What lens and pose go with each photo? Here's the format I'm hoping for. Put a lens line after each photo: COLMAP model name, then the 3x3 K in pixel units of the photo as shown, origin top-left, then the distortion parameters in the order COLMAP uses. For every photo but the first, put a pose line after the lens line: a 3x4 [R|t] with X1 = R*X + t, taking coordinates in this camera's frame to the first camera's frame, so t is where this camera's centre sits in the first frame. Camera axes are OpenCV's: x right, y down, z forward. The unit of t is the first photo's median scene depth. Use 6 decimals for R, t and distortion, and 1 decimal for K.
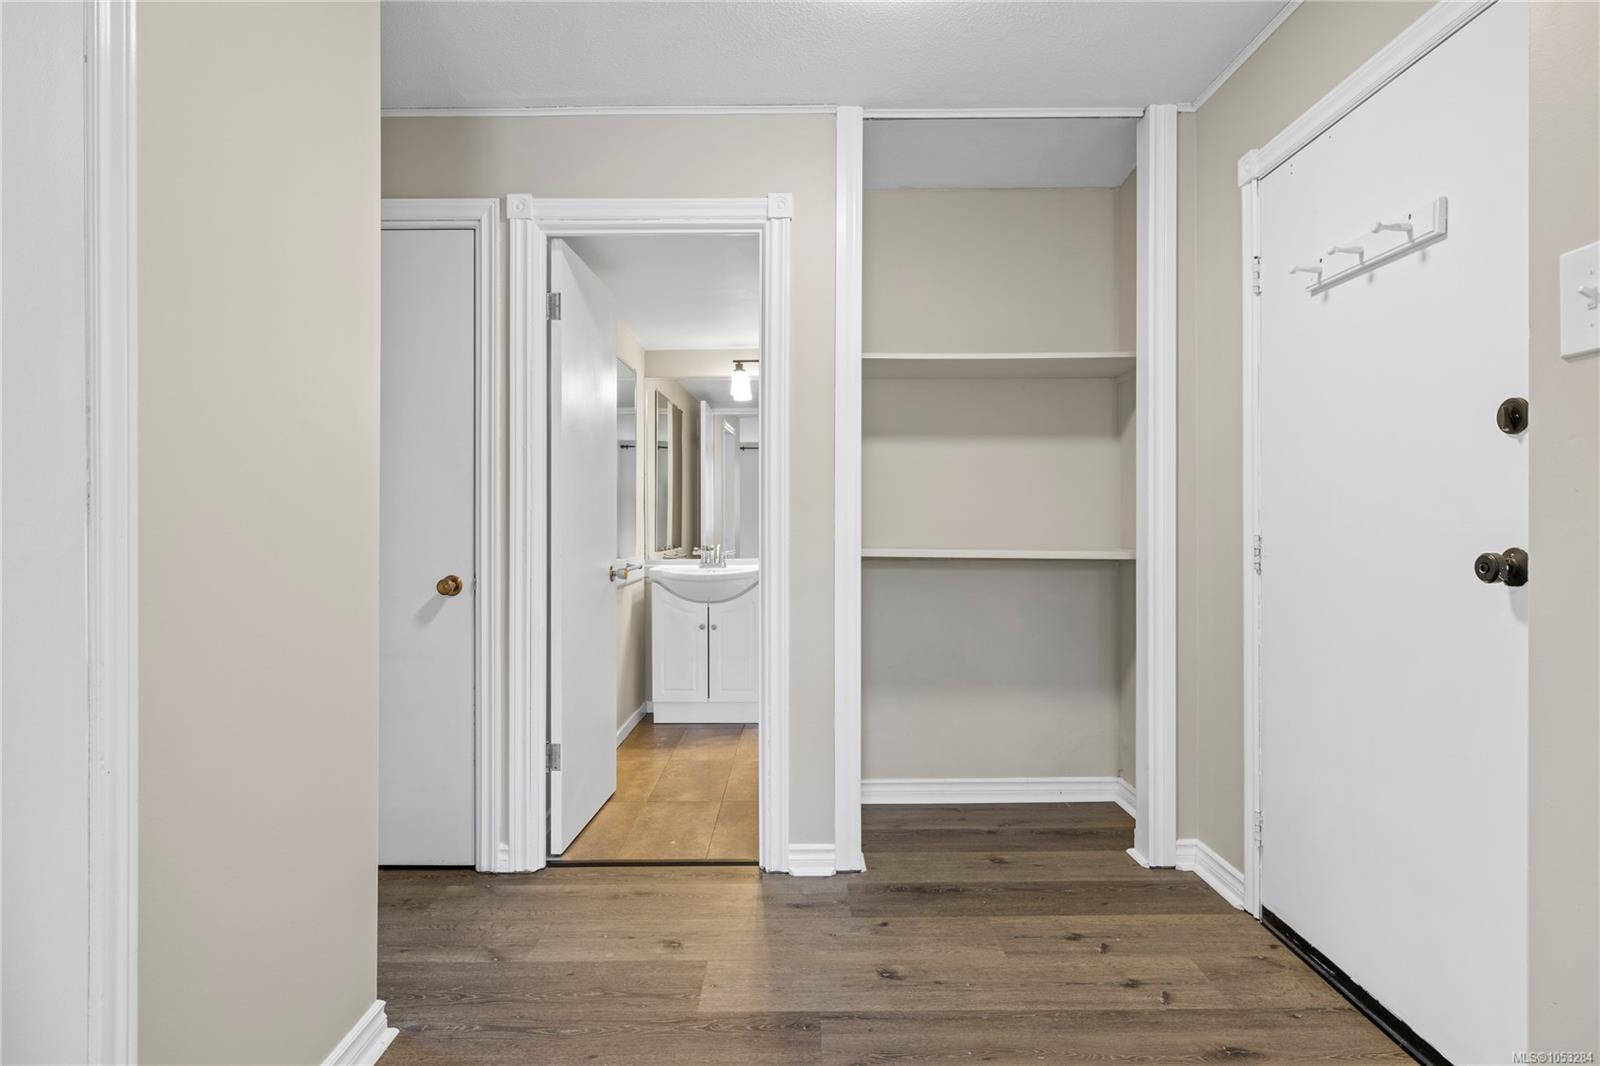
lens RADIAL K [[874.8, 0, 798.5], [0, 874.8, 521.6], [0, 0, 1]] dist [-0.001644, 0.001678]
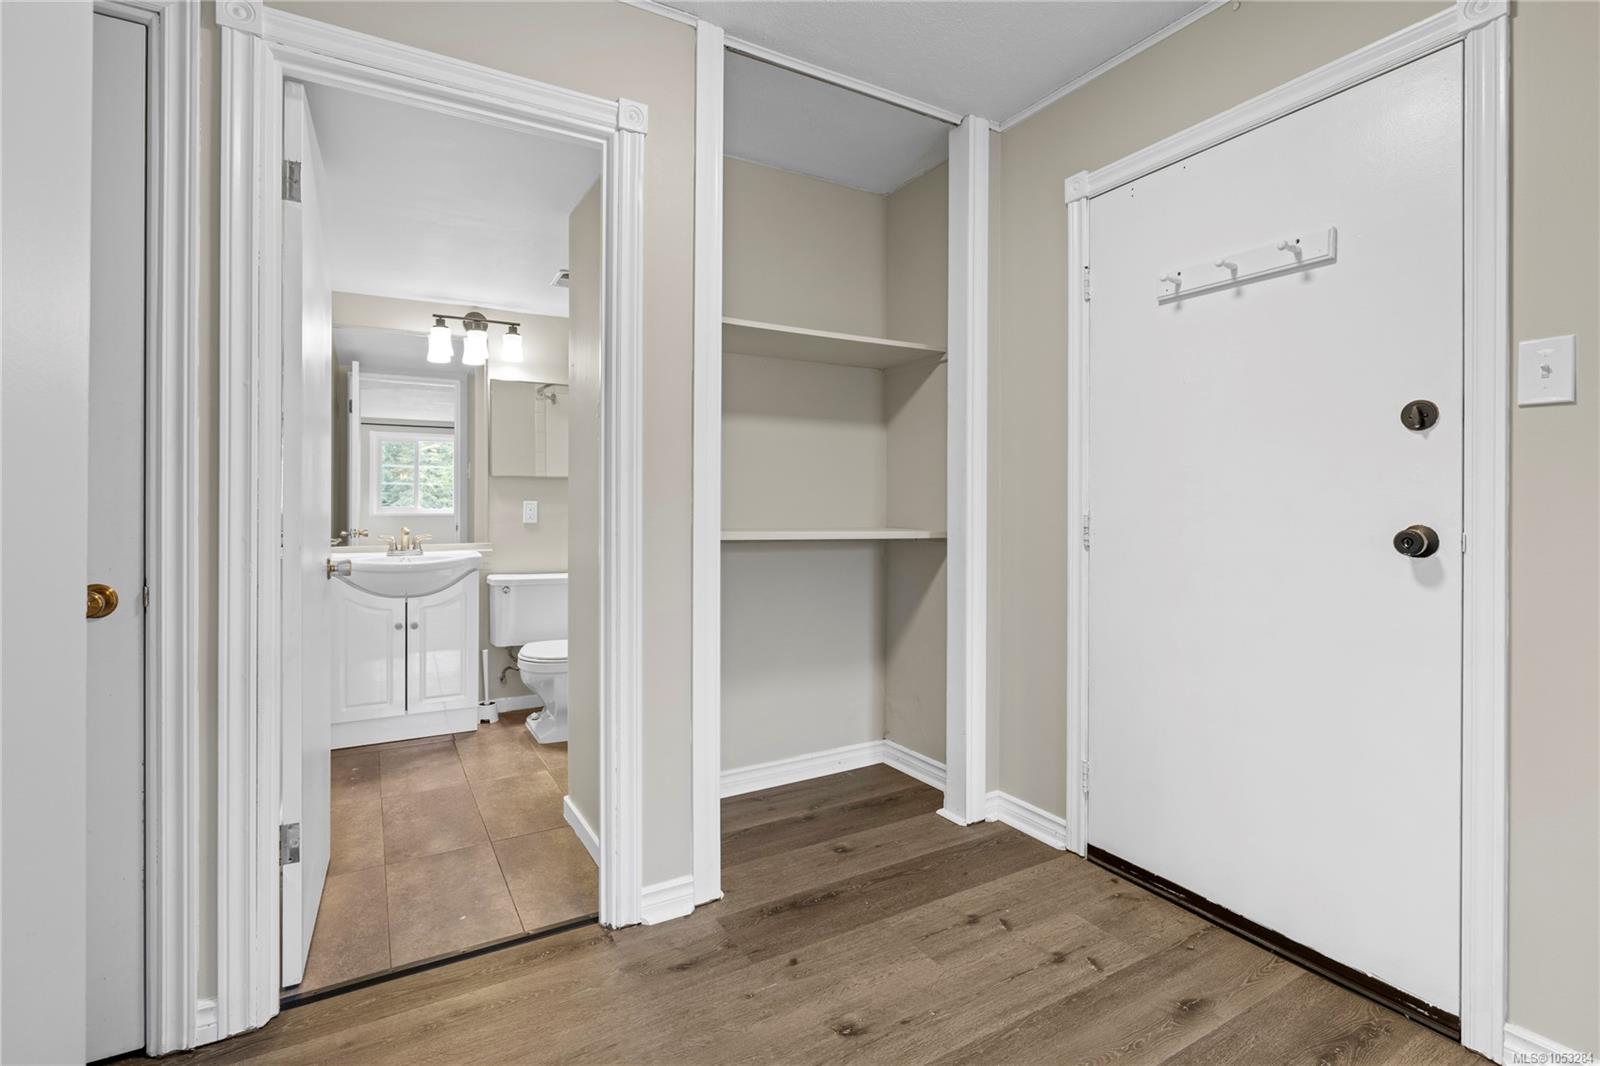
lens RADIAL K [[760.7, 0, 821.0], [0, 760.7, 506.8], [0, 0, 1]] dist [-0.006956, 0.000745]
pose [[0.859847, 0.004256, 0.510535, -0.233095], [-0.005427, 0.999985, 0.000804, 0.004855], [-0.510524, -0.003462, 0.859857, 0.294208]]
